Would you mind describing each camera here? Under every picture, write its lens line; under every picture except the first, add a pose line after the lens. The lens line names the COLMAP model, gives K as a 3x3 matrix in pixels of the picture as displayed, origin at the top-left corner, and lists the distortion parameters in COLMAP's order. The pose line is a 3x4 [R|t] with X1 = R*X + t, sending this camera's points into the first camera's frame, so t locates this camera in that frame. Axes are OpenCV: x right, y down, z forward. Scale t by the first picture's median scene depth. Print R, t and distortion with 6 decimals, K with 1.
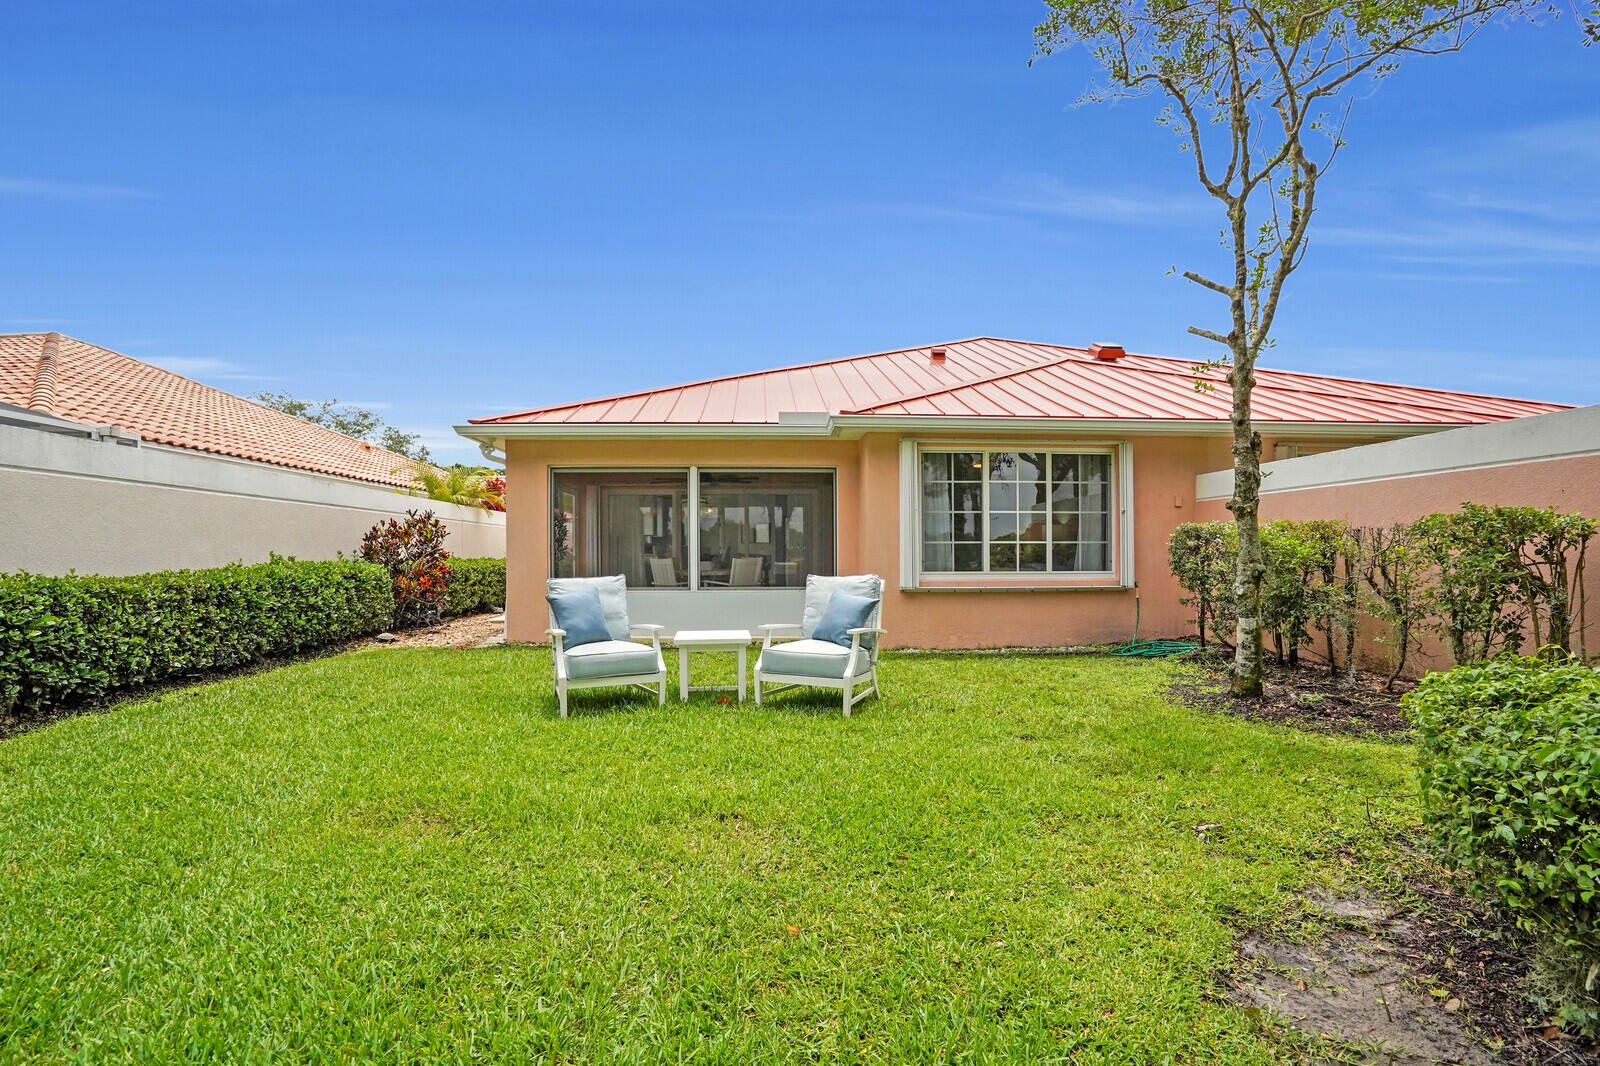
lens RADIAL K [[759.3, 0, 789.5], [0, 759.3, 551.3], [0, 0, 1]] dist [-0.058160, 0.026463]
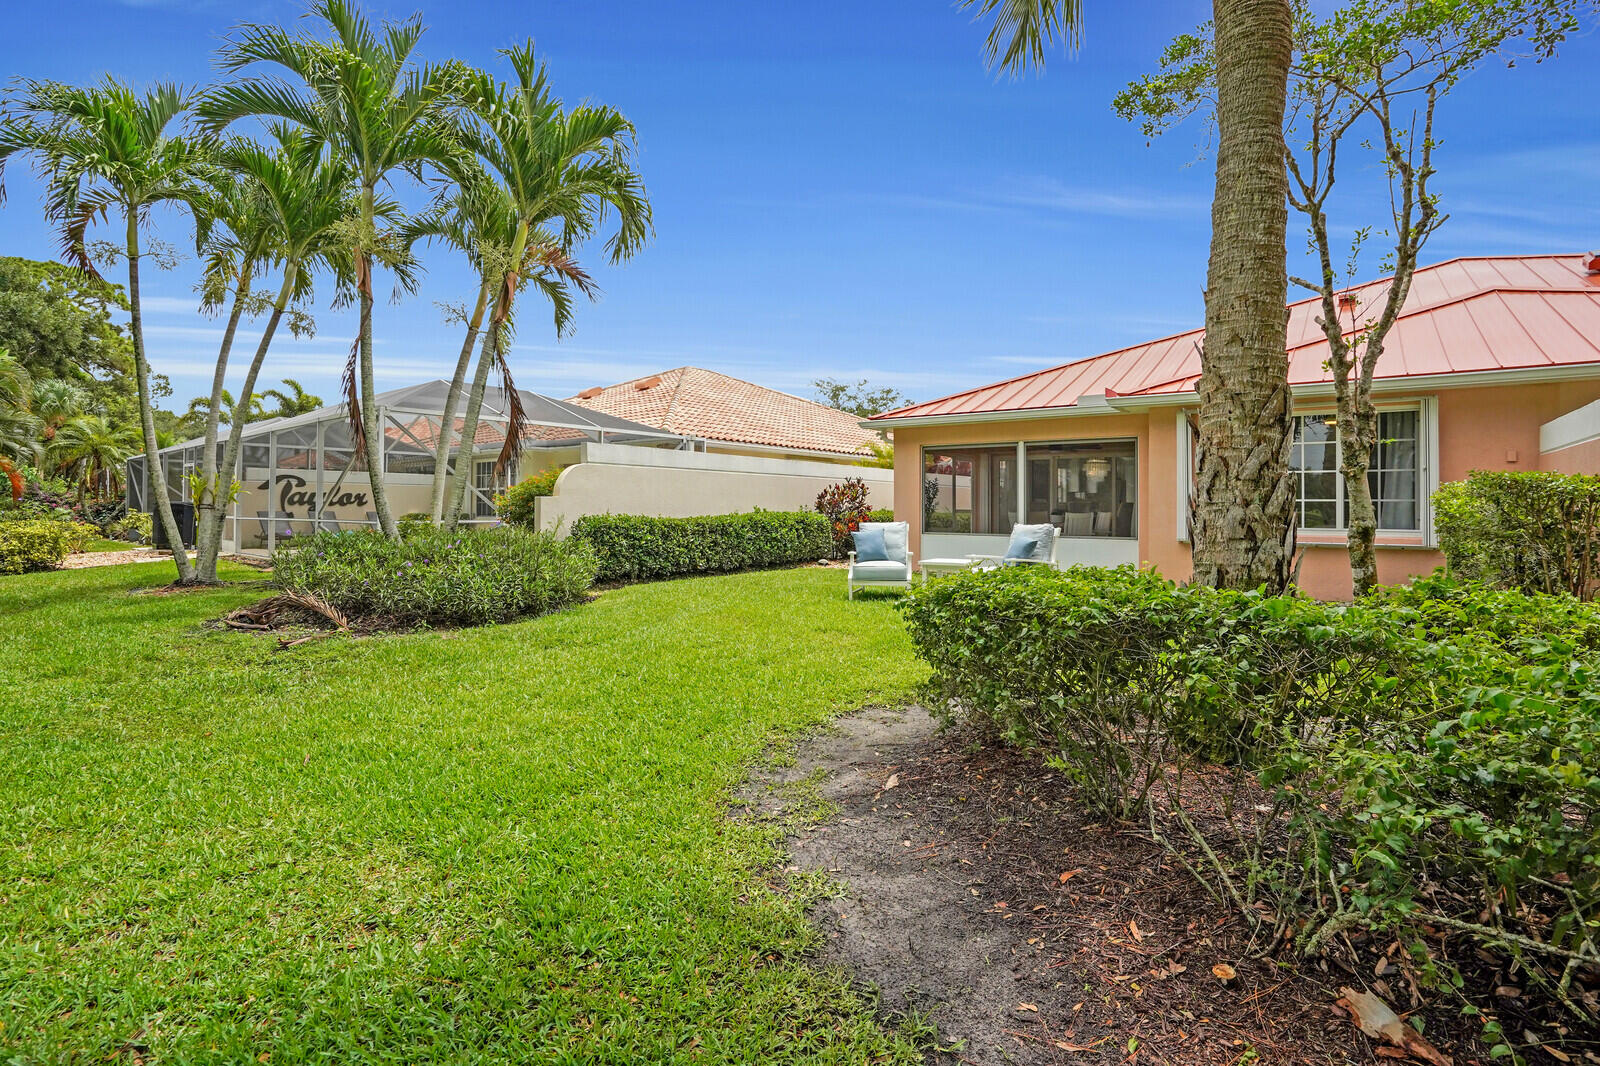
lens RADIAL K [[758.6, 0, 788.6], [0, 758.6, 536.5], [0, 0, 1]] dist [-0.058102, 0.027018]
pose [[0.778932, 0.029607, -0.626409, 0.451625], [-0.004160, 0.999107, 0.042049, -0.002362], [0.627095, -0.030148, 0.778359, -0.303591]]
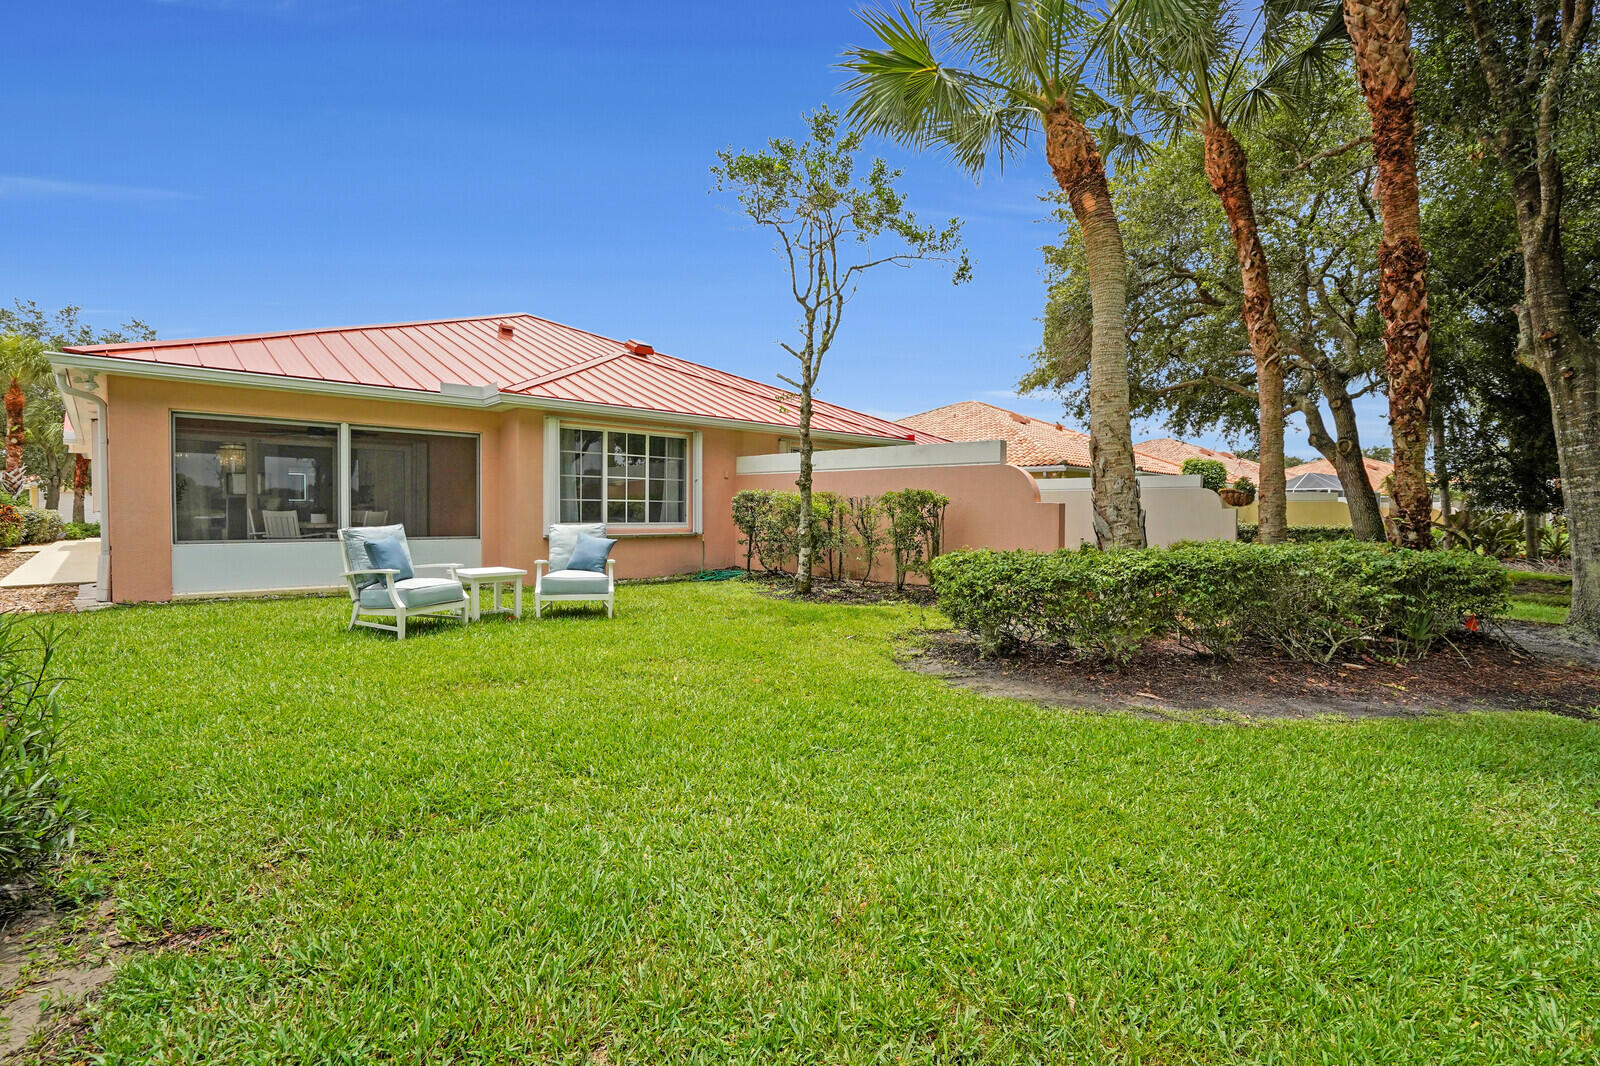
lens RADIAL K [[758.6, 0, 788.6], [0, 758.6, 536.5], [0, 0, 1]] dist [-0.058102, 0.027018]
pose [[0.750666, -0.013273, 0.660549, -0.419346], [-0.012119, 0.999353, 0.033854, 0.002572], [-0.660571, -0.033418, 0.750019, -0.217427]]
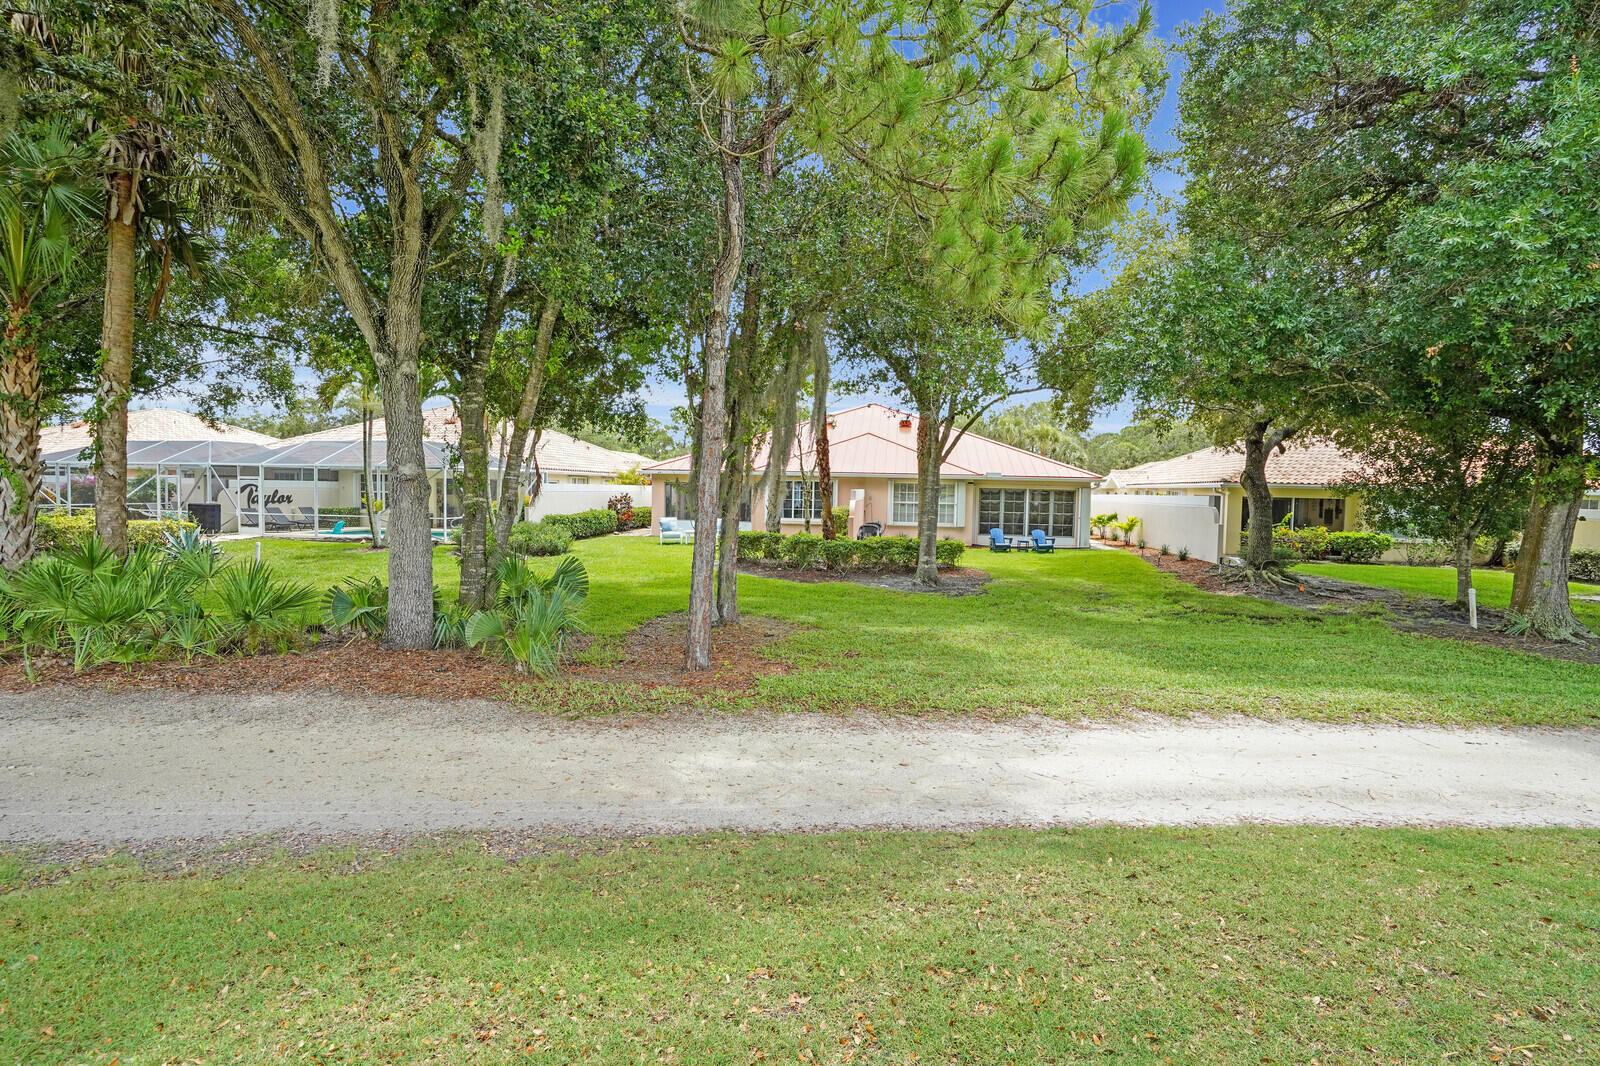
lens RADIAL K [[758.6, 0, 788.6], [0, 758.6, 536.5], [0, 0, 1]] dist [-0.058102, 0.027018]
pose [[0.986026, 0.031045, -0.163673, 0.926881], [-0.019950, 0.997417, 0.069003, -0.141015], [0.165392, -0.064773, 0.984098, -2.643466]]
